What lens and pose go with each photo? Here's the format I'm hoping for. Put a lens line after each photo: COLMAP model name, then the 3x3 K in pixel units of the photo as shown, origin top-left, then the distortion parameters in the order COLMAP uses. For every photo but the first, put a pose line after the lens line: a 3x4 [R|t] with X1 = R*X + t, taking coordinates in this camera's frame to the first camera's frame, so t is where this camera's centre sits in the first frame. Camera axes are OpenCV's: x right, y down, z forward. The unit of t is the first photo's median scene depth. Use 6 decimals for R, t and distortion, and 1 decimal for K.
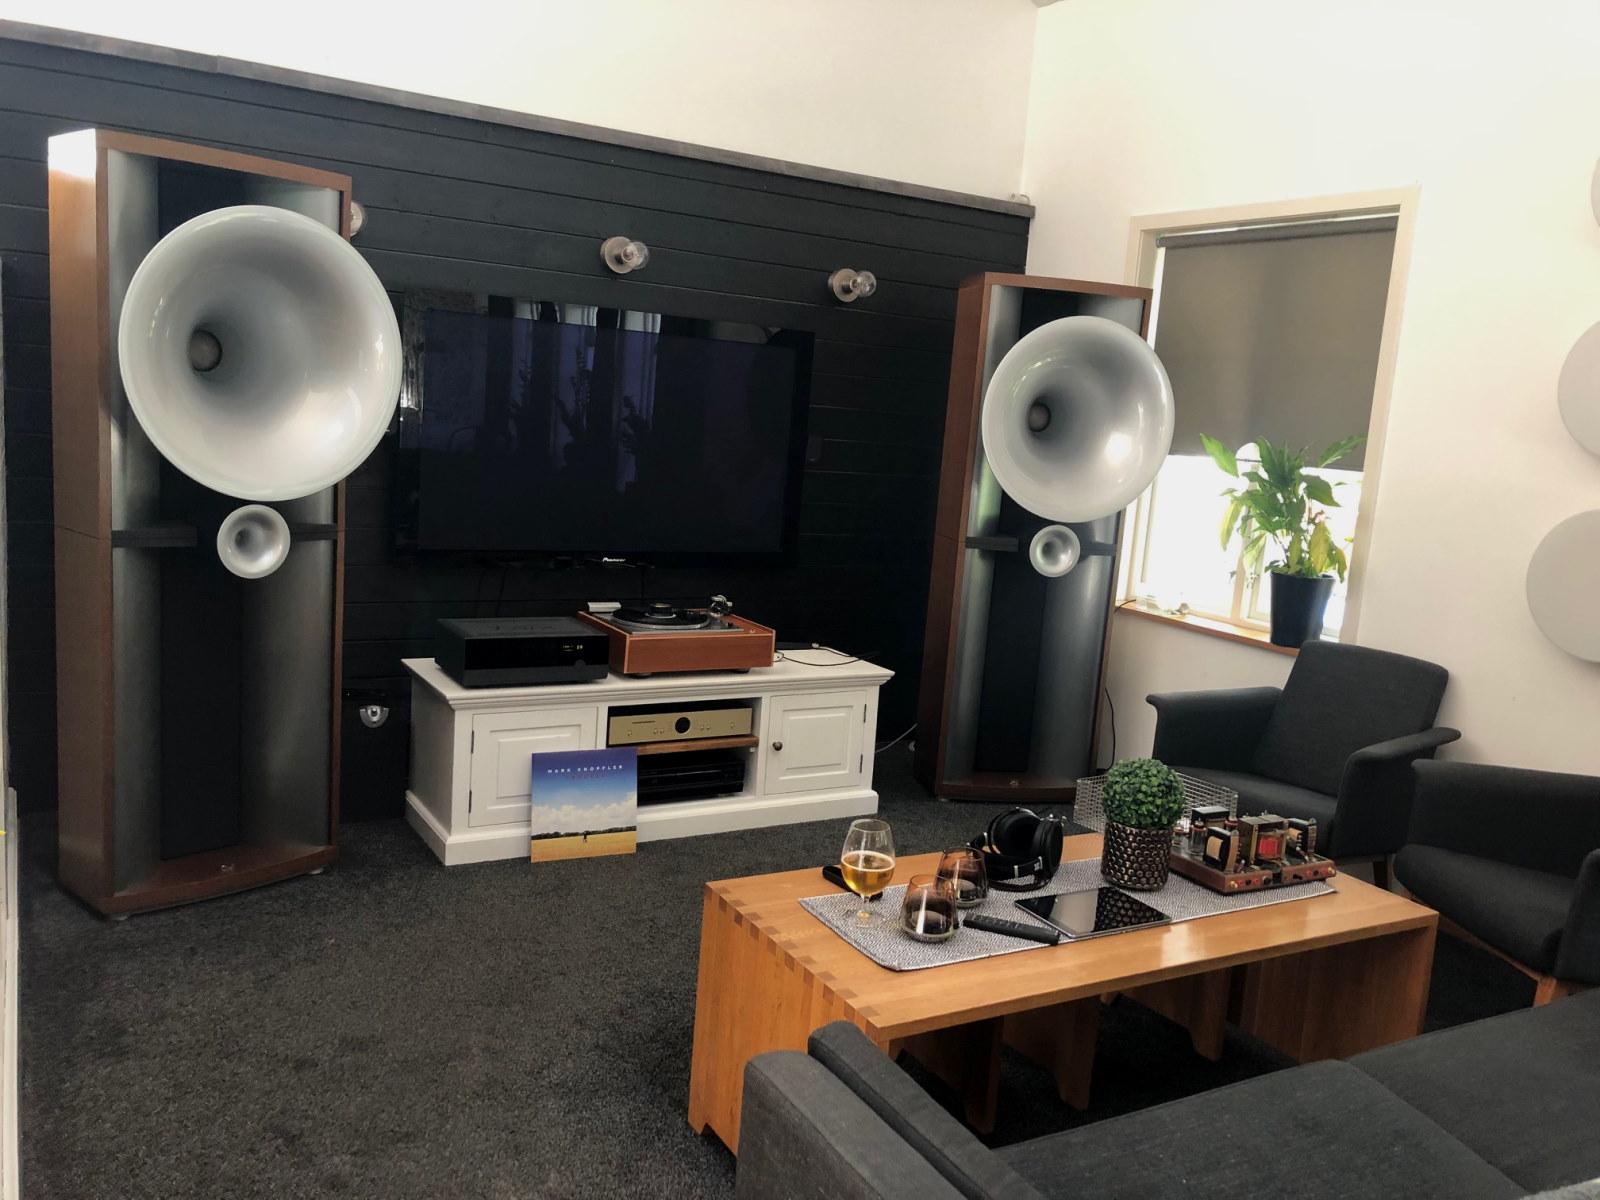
lens RADIAL K [[1303.2, 0, 799.3], [0, 1303.2, 602.6], [0, 0, 1]] dist [0.029674, -0.004222]
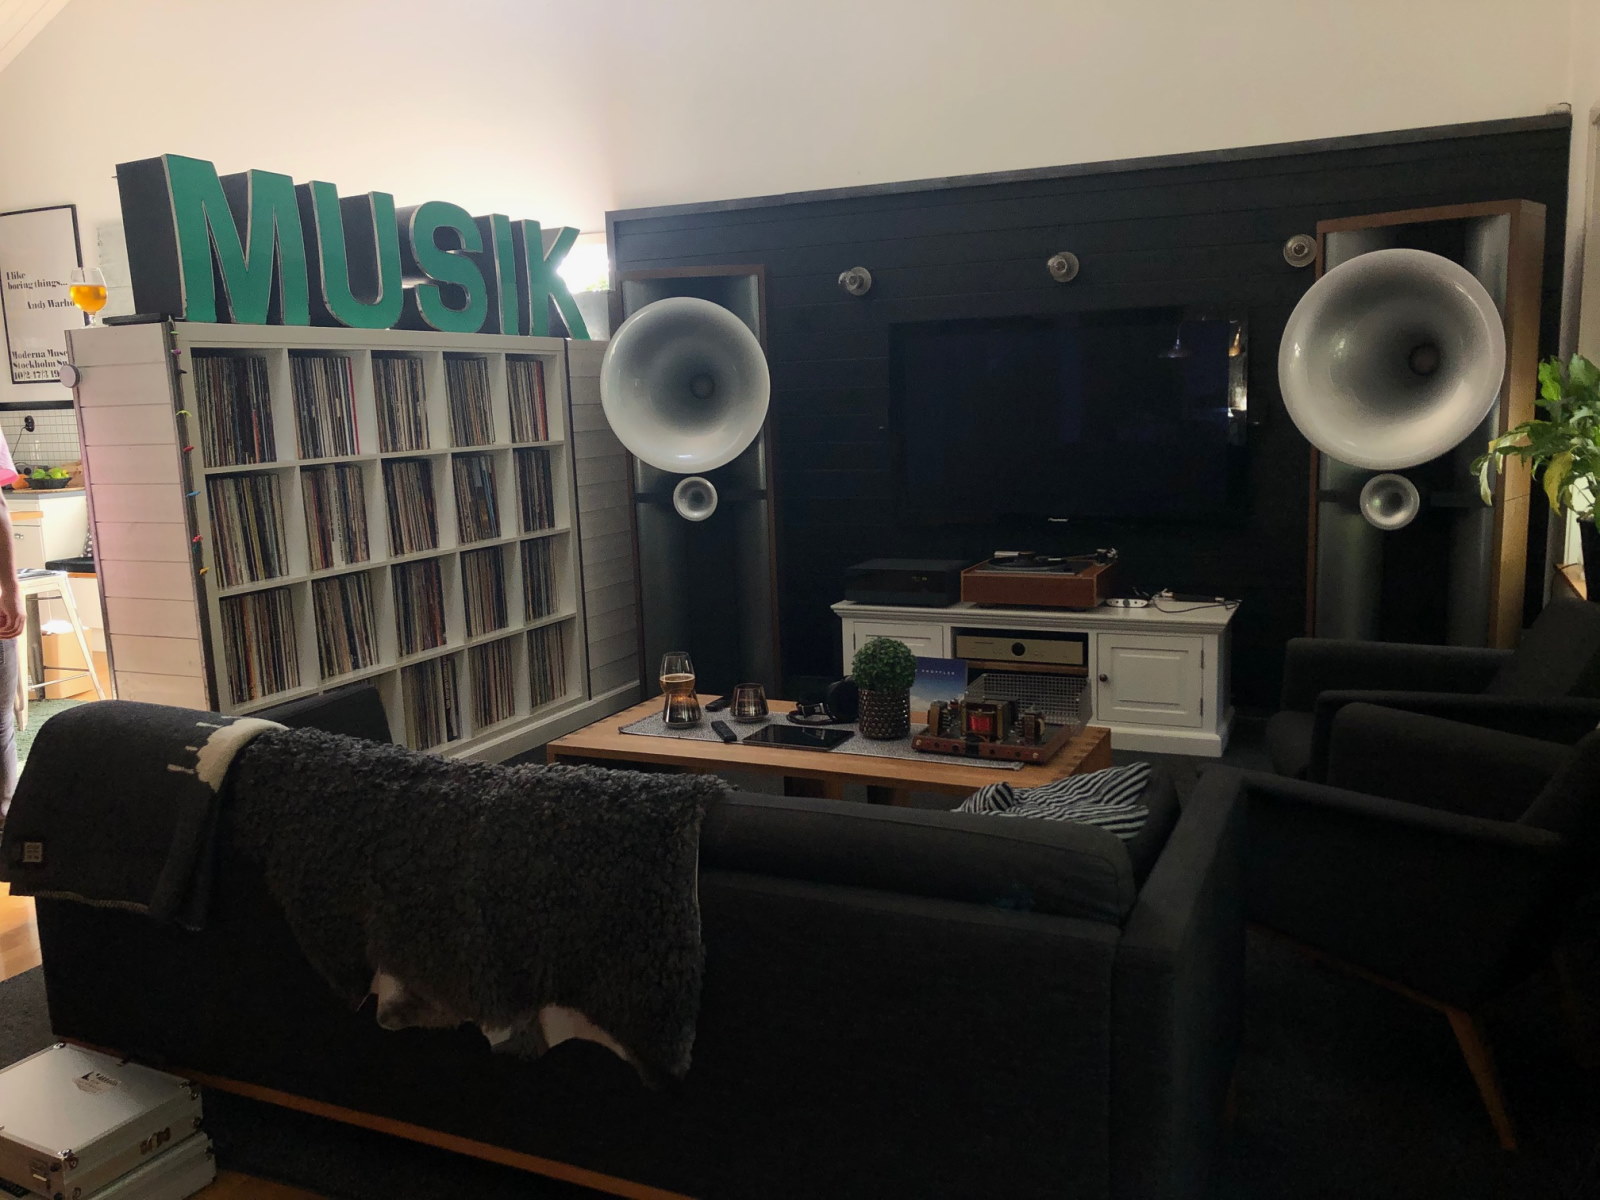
lens RADIAL K [[1303.2, 0, 799.3], [0, 1303.2, 602.6], [0, 0, 1]] dist [0.029674, -0.004222]
pose [[0.578318, 0.037424, -0.814952, 0.799453], [-0.050159, 0.998688, 0.010266, 0.048844], [0.814268, 0.034940, 0.579437, 0.124520]]
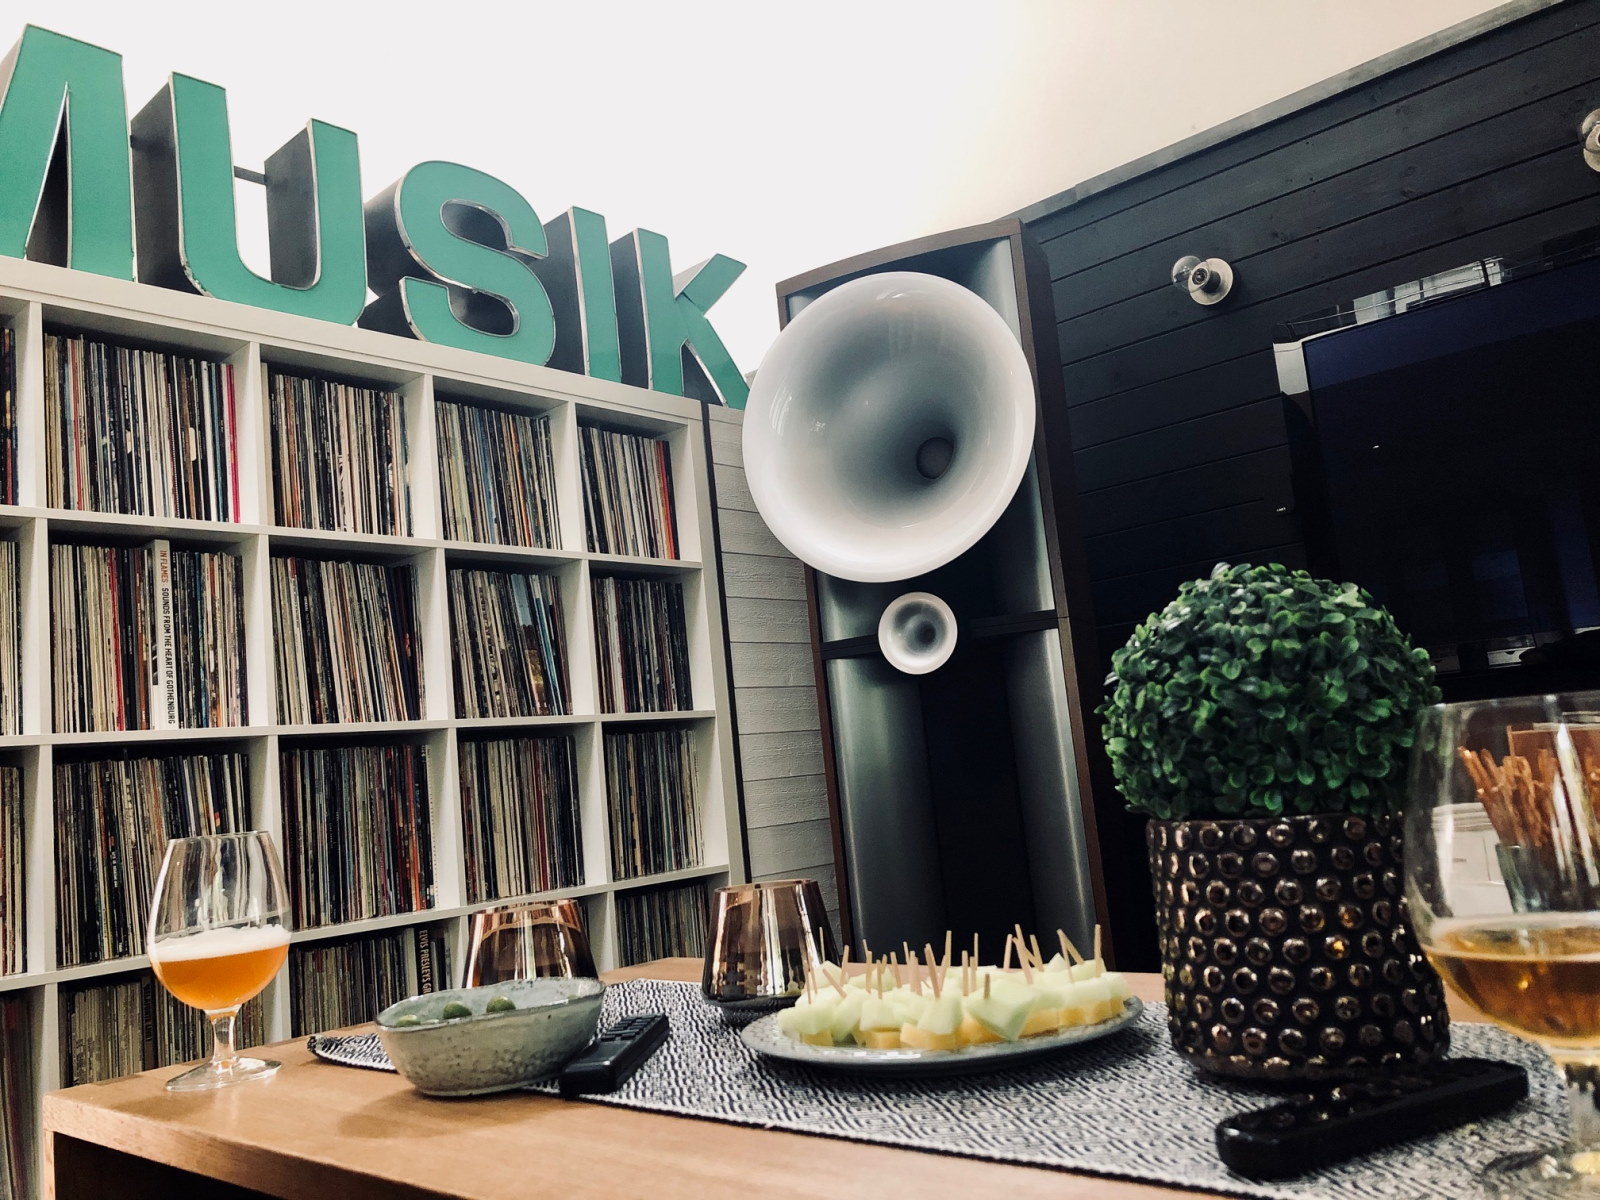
lens RADIAL K [[1303.2, 0, 799.3], [0, 1303.2, 602.6], [0, 0, 1]] dist [0.029674, -0.004222]
pose [[0.290239, -0.227773, -0.929452, 0.309548], [-0.033078, 0.968292, -0.247620, 0.123221], [0.956382, 0.102614, 0.273502, 0.536509]]
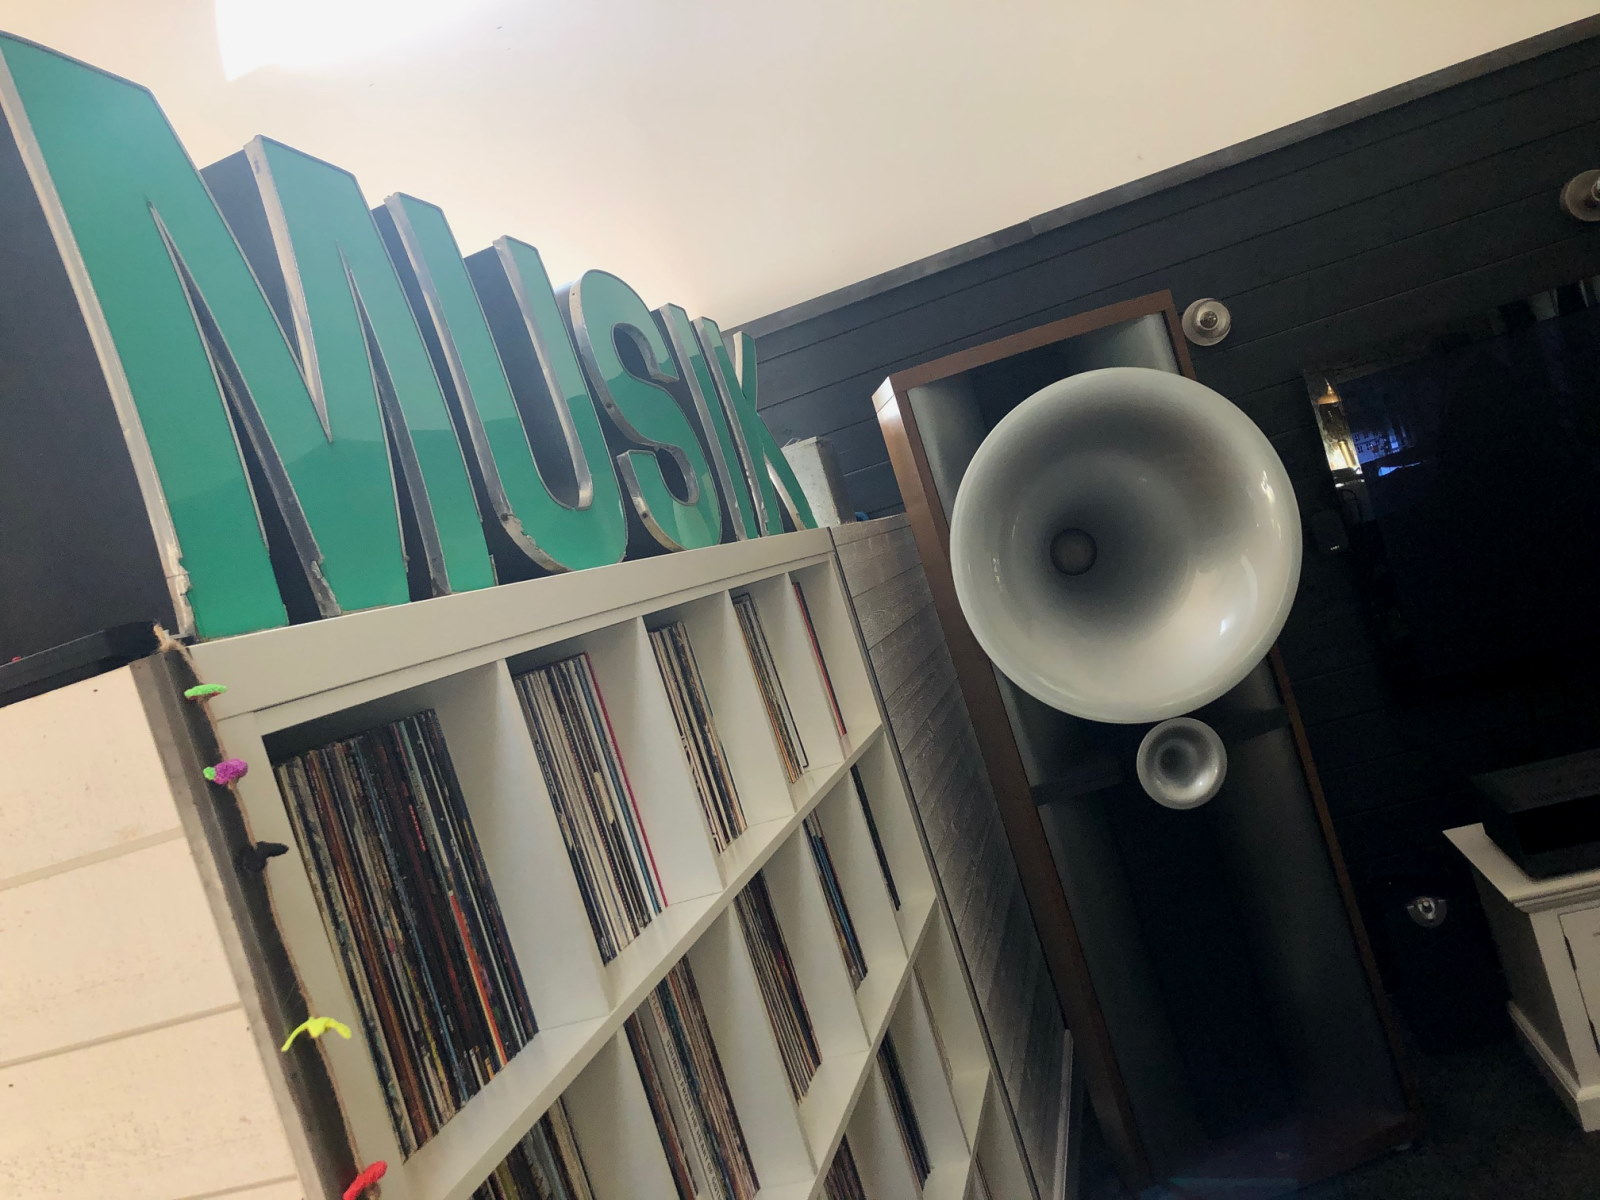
lens RADIAL K [[1303.2, 0, 799.3], [0, 1303.2, 602.6], [0, 0, 1]] dist [0.029674, -0.004222]
pose [[0.665226, -0.264736, -0.698133, 0.013468], [0.238728, 0.961363, -0.137079, -0.069298], [0.707449, -0.075475, 0.702723, 0.215926]]
